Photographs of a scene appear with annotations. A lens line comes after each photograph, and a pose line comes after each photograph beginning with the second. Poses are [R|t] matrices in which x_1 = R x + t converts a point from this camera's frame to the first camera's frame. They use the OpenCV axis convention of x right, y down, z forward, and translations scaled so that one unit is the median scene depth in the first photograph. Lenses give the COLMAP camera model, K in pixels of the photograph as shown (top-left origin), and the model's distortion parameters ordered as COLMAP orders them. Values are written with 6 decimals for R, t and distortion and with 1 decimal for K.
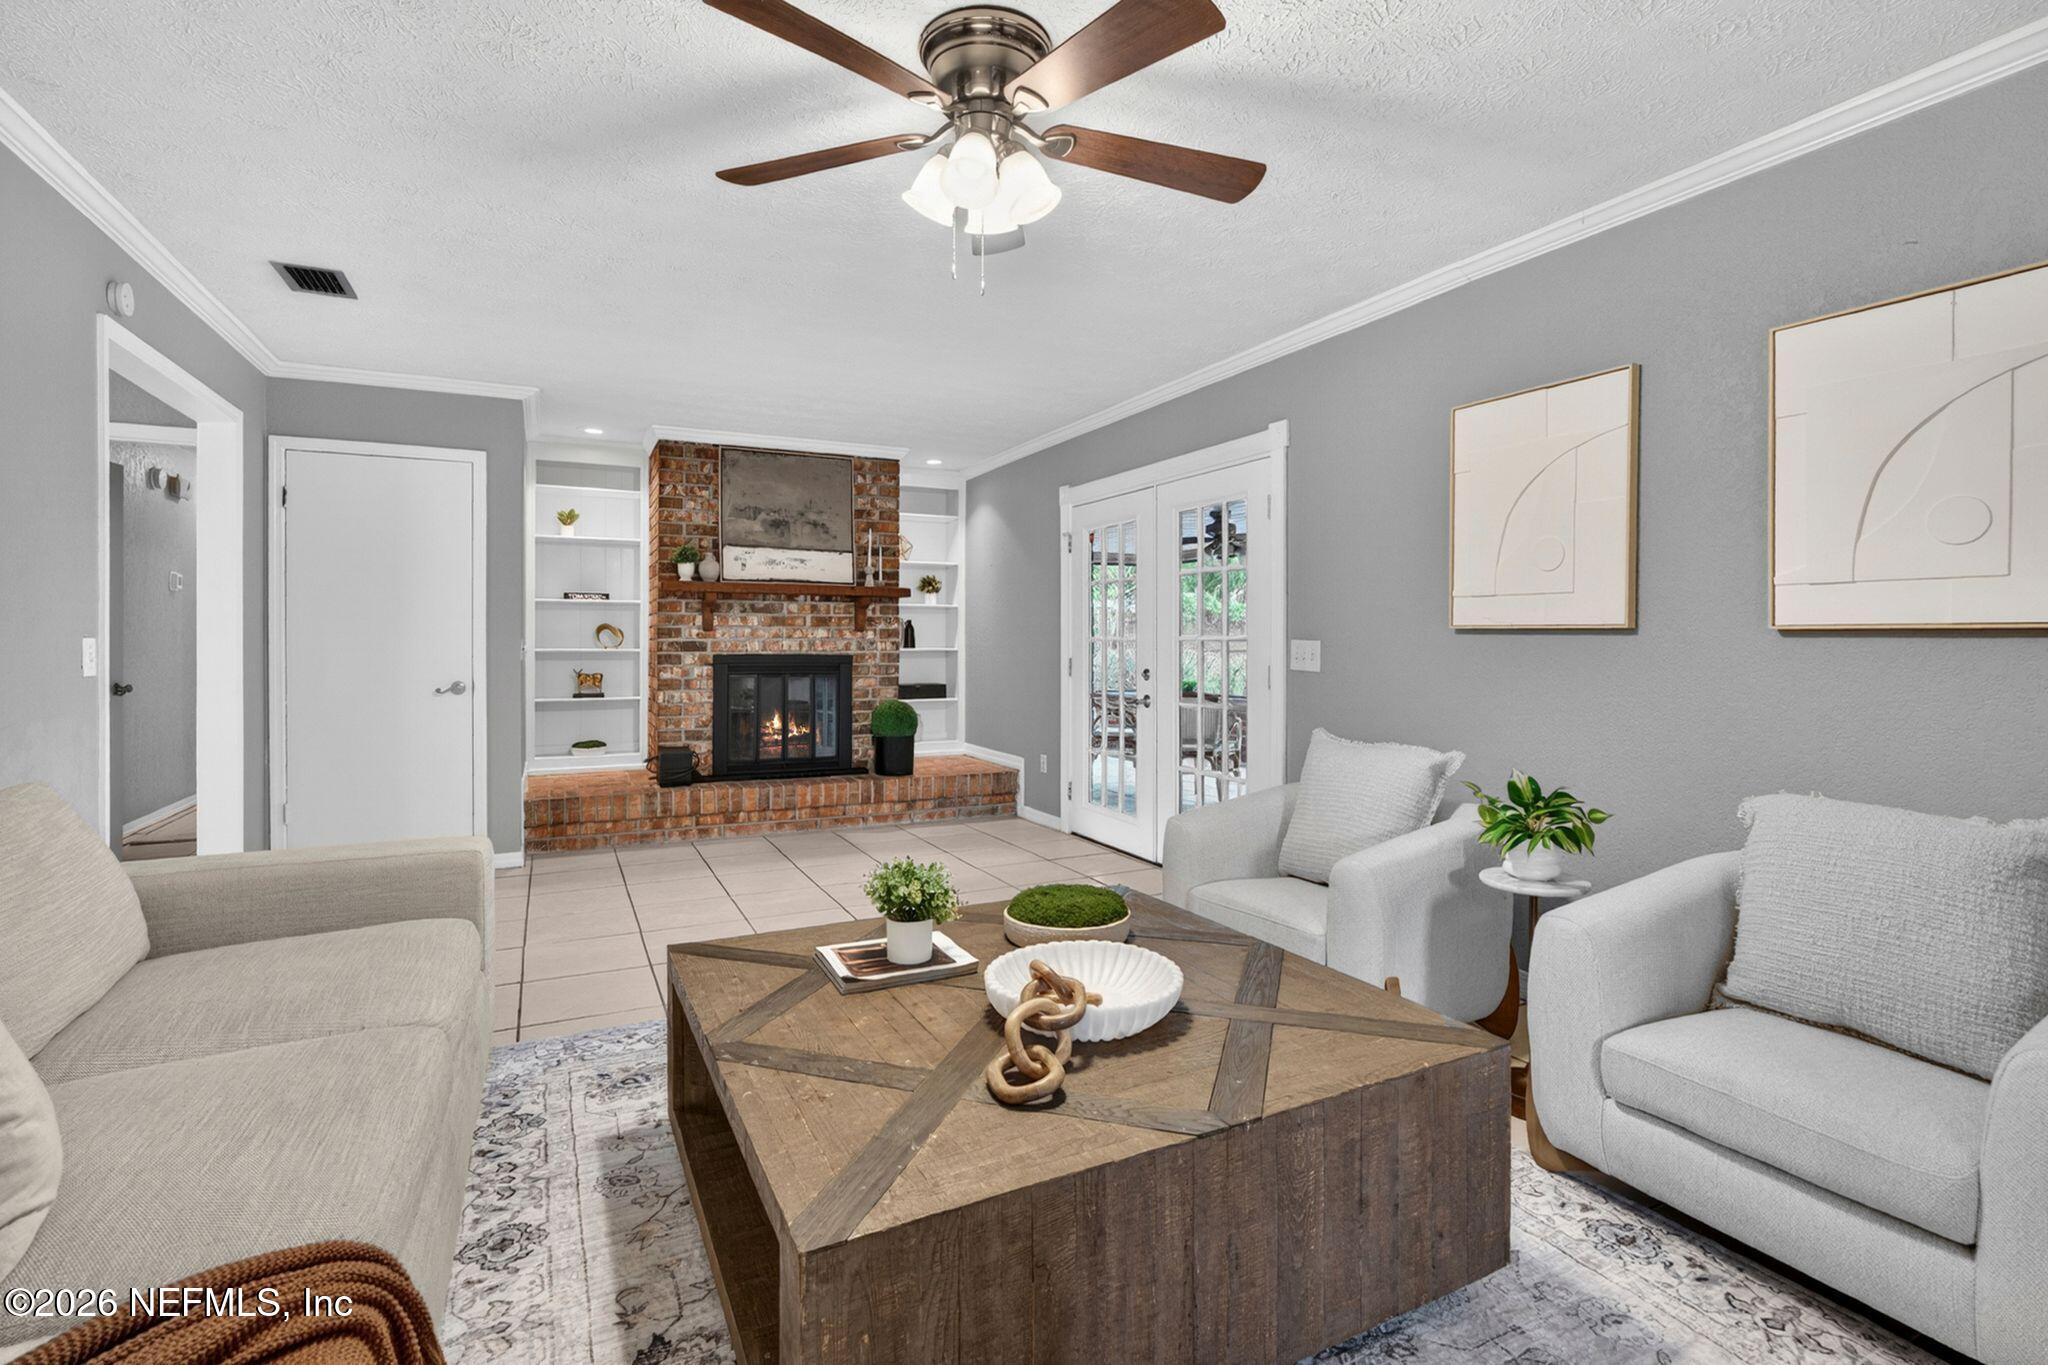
lens RADIAL K [[965.4, 0, 1017.3], [0, 965.4, 636.8], [0, 0, 1]] dist [-0.000743, -0.000264]
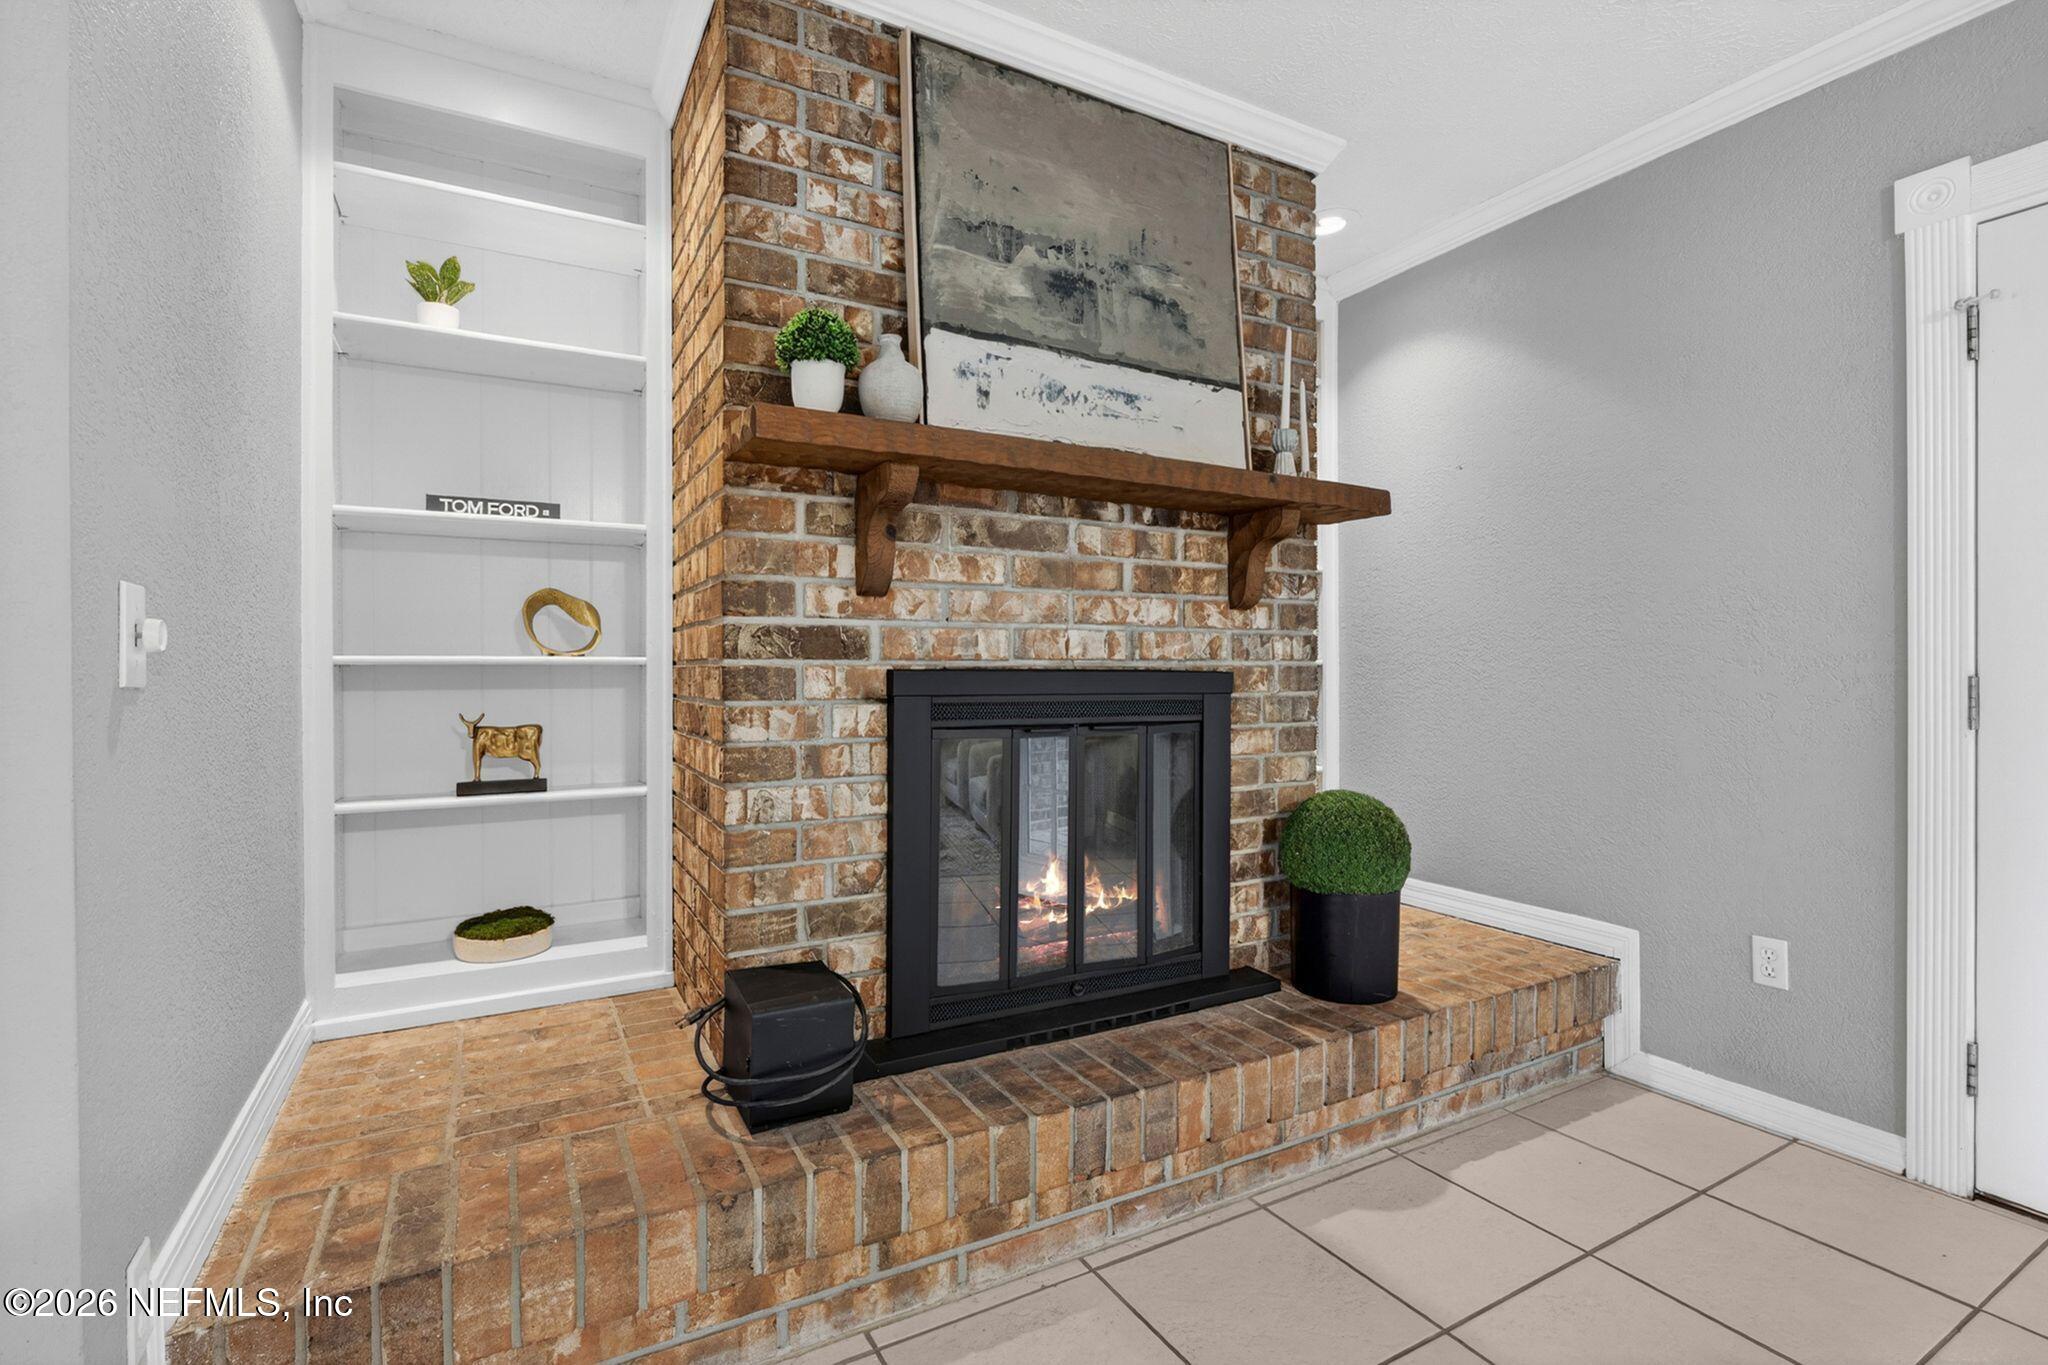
lens RADIAL K [[940.6, 0, 1018.4], [0, 940.6, 671.9], [0, 0, 1]] dist [-0.003910, -0.000331]
pose [[0.998377, -0.004219, 0.056791, -0.285009], [0.003962, 0.999981, 0.004634, 0.018030], [-0.056809, -0.004401, 0.998375, 0.670704]]
